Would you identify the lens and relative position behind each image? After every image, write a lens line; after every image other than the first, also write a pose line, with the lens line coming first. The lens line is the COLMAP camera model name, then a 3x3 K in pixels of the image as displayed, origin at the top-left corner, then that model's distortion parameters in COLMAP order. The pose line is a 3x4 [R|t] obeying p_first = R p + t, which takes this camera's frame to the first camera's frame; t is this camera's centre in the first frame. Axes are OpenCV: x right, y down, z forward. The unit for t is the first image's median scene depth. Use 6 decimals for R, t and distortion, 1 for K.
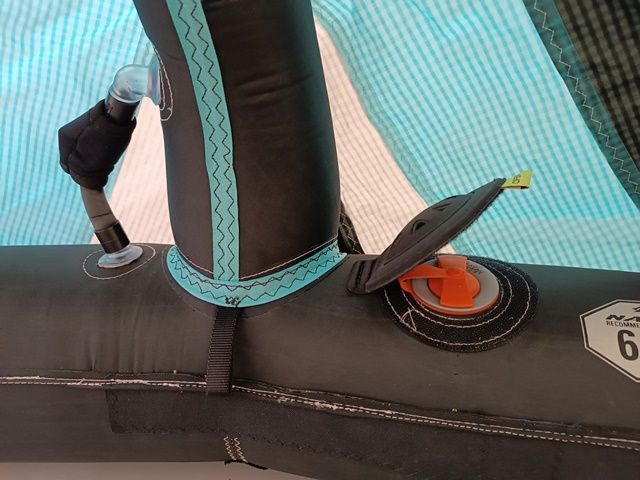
lens RADIAL K [[462.1, 0, 320.0], [0, 462.1, 240.0], [0, 0, 1]] dist [-0.015220, -0.008384]
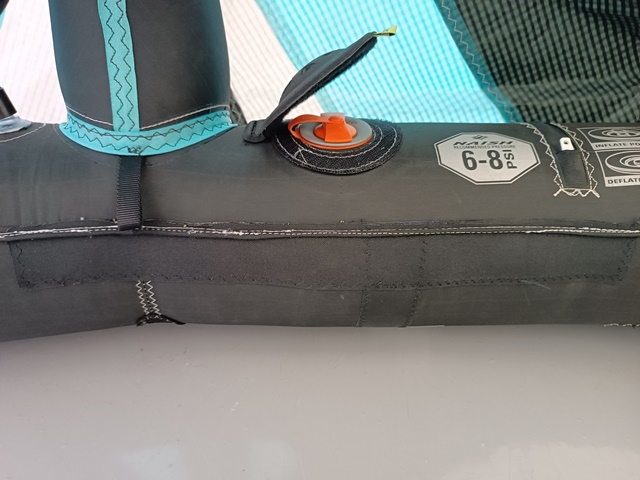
lens RADIAL K [[462.1, 0, 320.0], [0, 462.1, 240.0], [0, 0, 1]] dist [-0.015220, -0.008384]
pose [[0.967116, -0.076820, 0.242457, -0.050638], [0.064339, 0.996183, 0.058994, 0.297700], [-0.246063, -0.041455, 0.968367, -0.130137]]
